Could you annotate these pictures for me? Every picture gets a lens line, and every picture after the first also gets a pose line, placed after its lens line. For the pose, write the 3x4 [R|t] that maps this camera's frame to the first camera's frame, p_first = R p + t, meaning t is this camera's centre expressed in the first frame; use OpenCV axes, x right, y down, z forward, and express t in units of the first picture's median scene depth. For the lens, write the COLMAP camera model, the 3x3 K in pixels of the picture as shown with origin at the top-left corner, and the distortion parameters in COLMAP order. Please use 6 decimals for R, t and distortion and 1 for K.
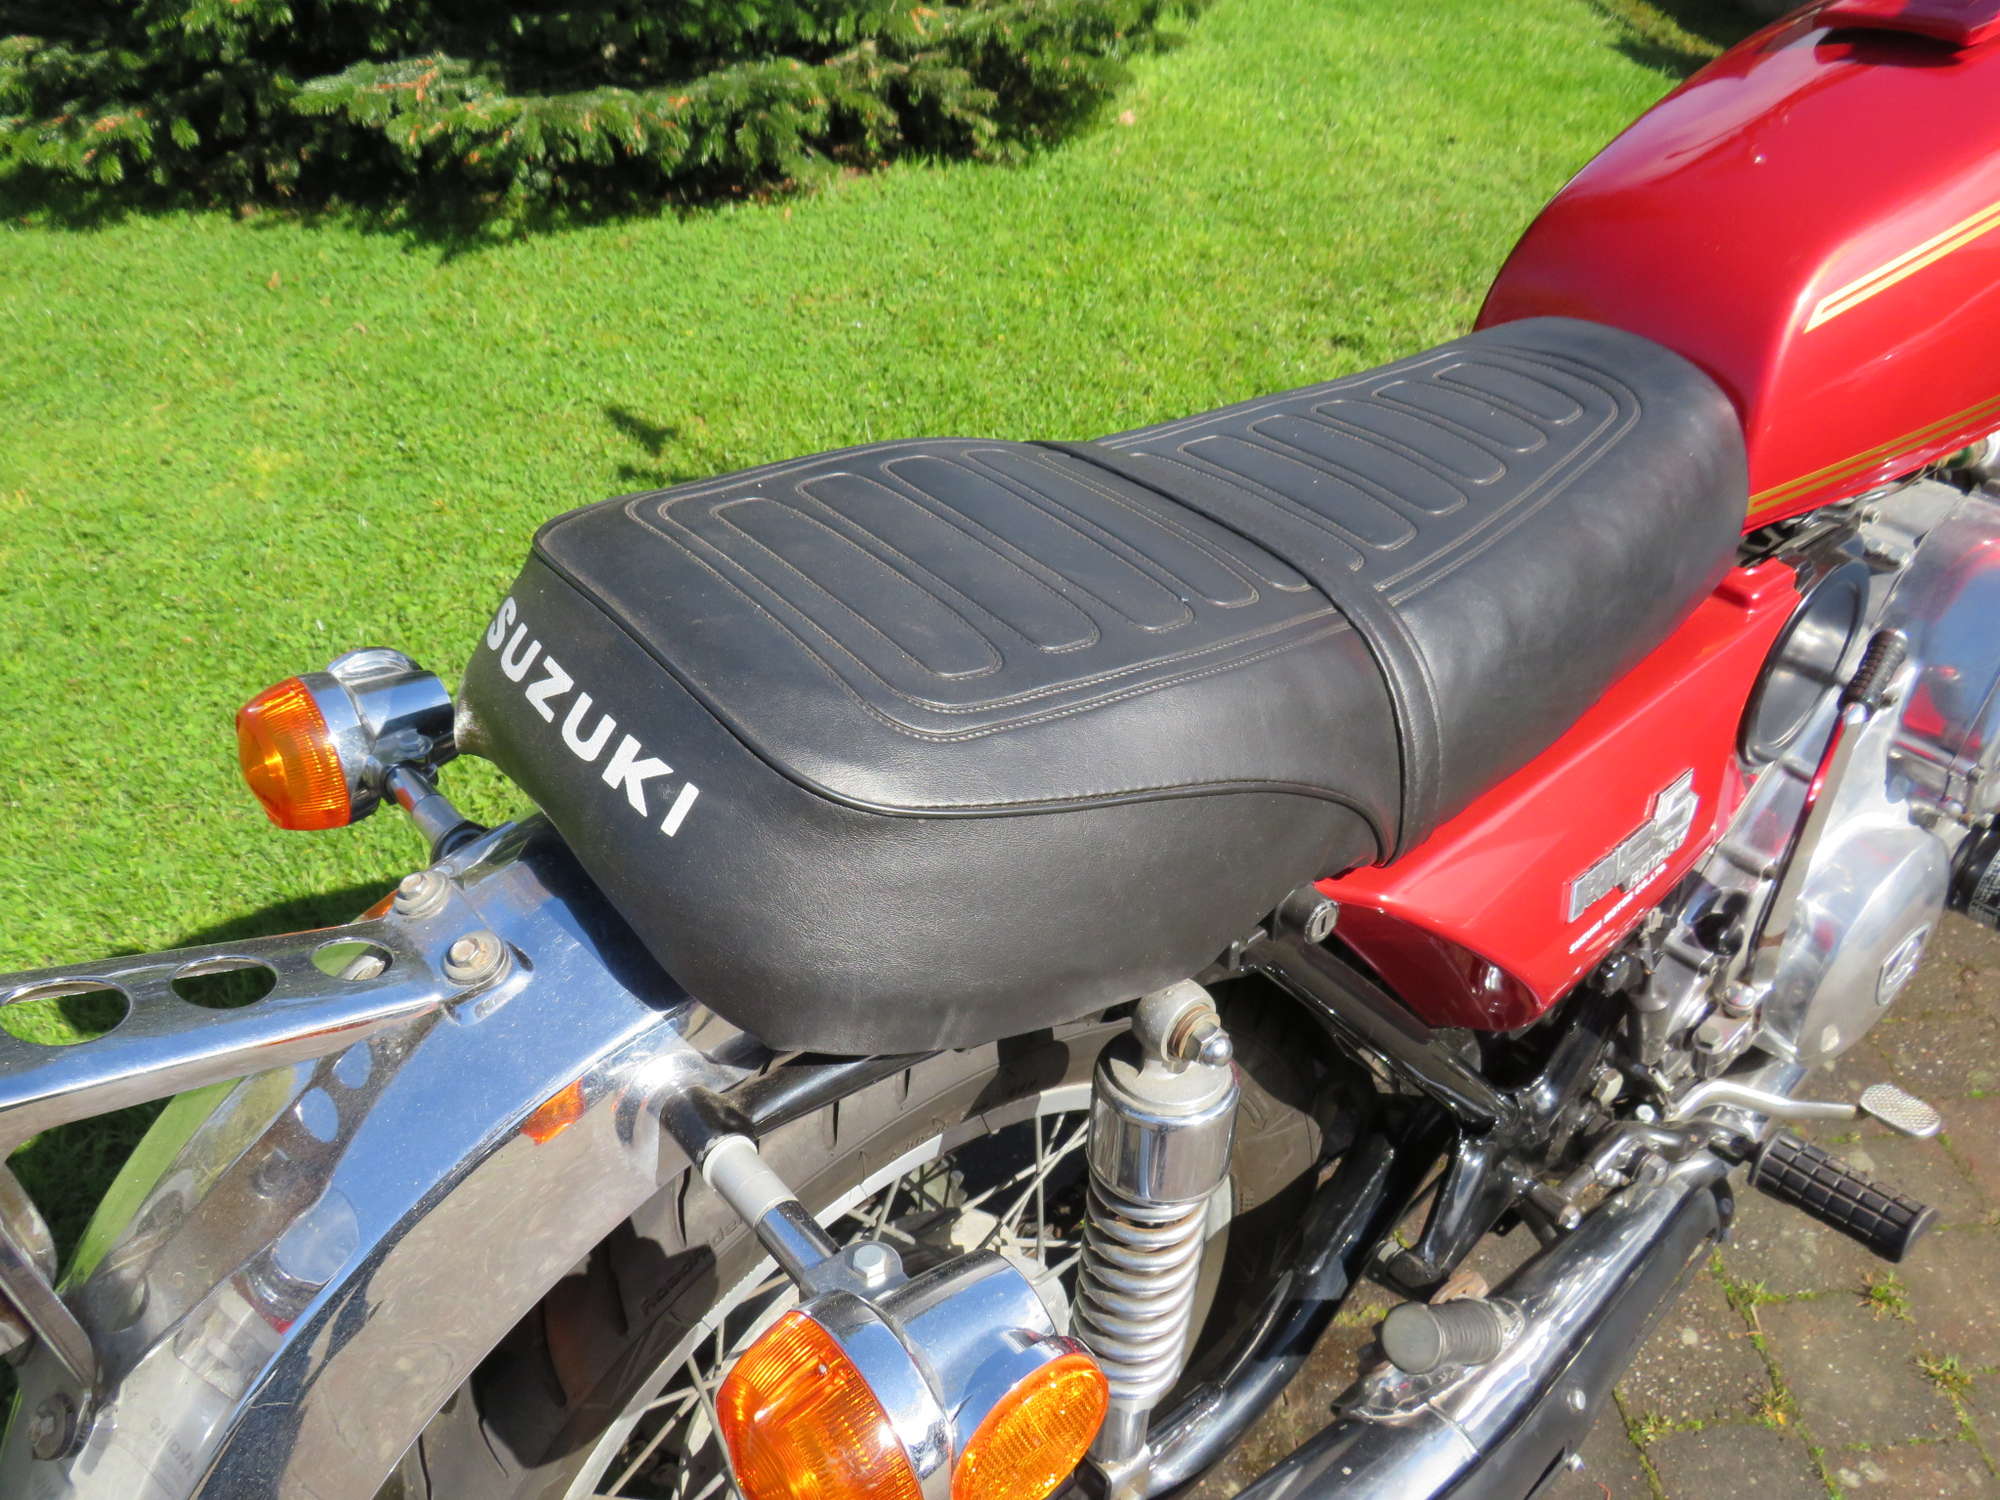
lens RADIAL K [[1581.0, 0, 1001.2], [0, 1581.0, 745.9], [0, 0, 1]] dist [-0.033678, 0.003148]
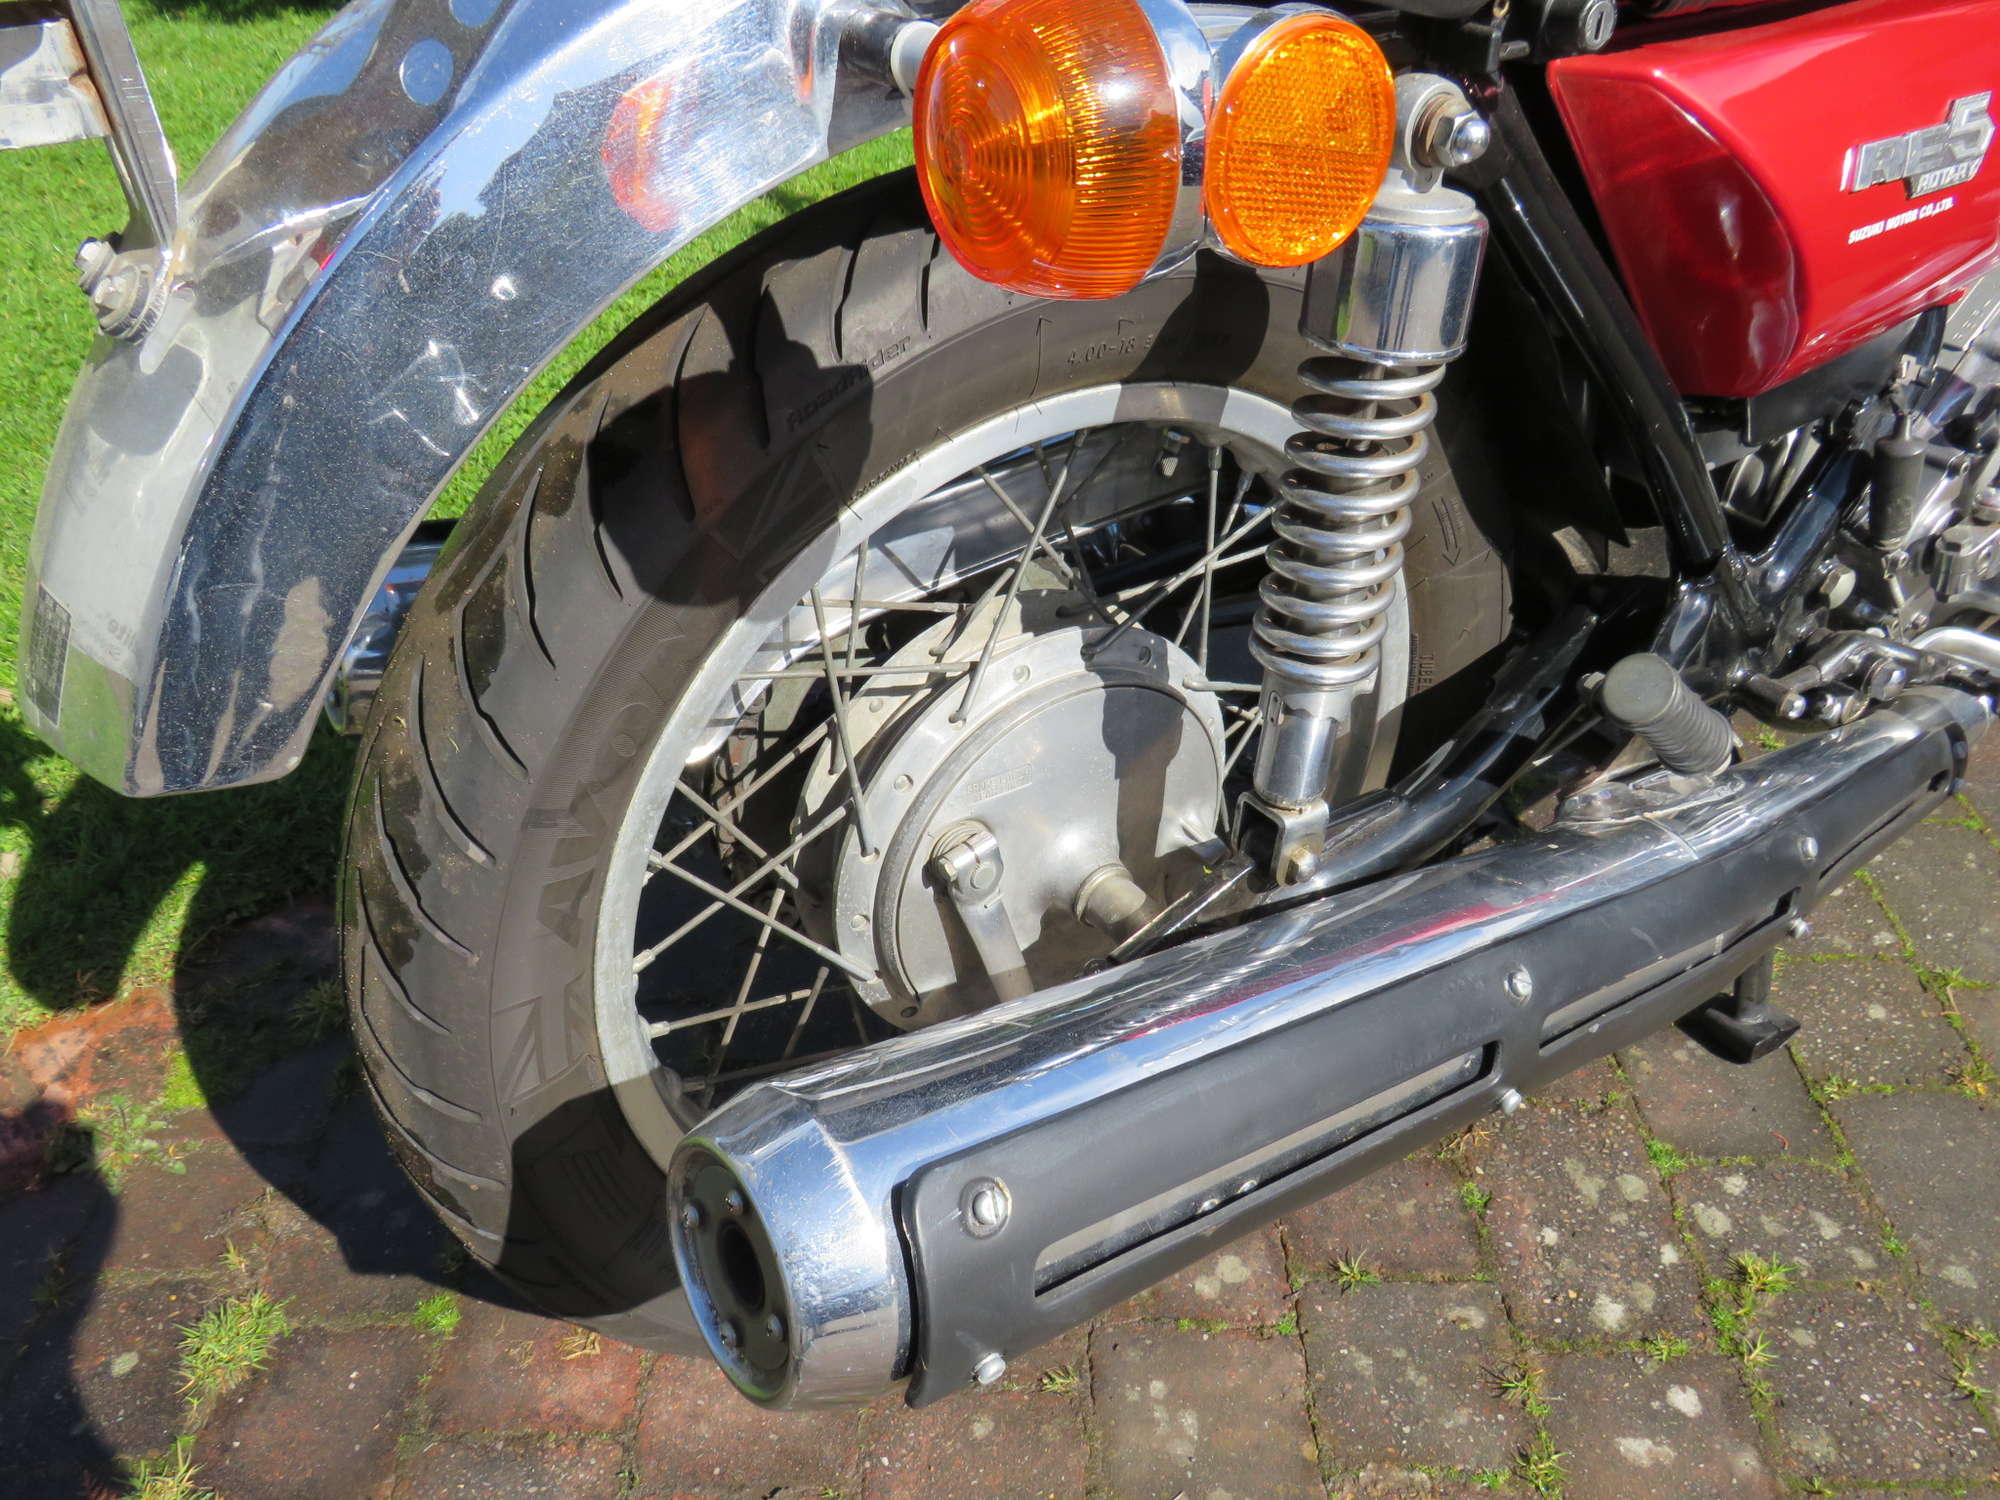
lens RADIAL K [[1581.0, 0, 1002.6], [0, 1581.0, 752.4], [0, 0, 1]] dist [-0.033678, 0.003148]
pose [[0.996359, 0.063168, -0.057250, -0.029825], [-0.063314, 0.997993, -0.000731, 0.336079], [0.057089, 0.004353, 0.998360, 0.082869]]
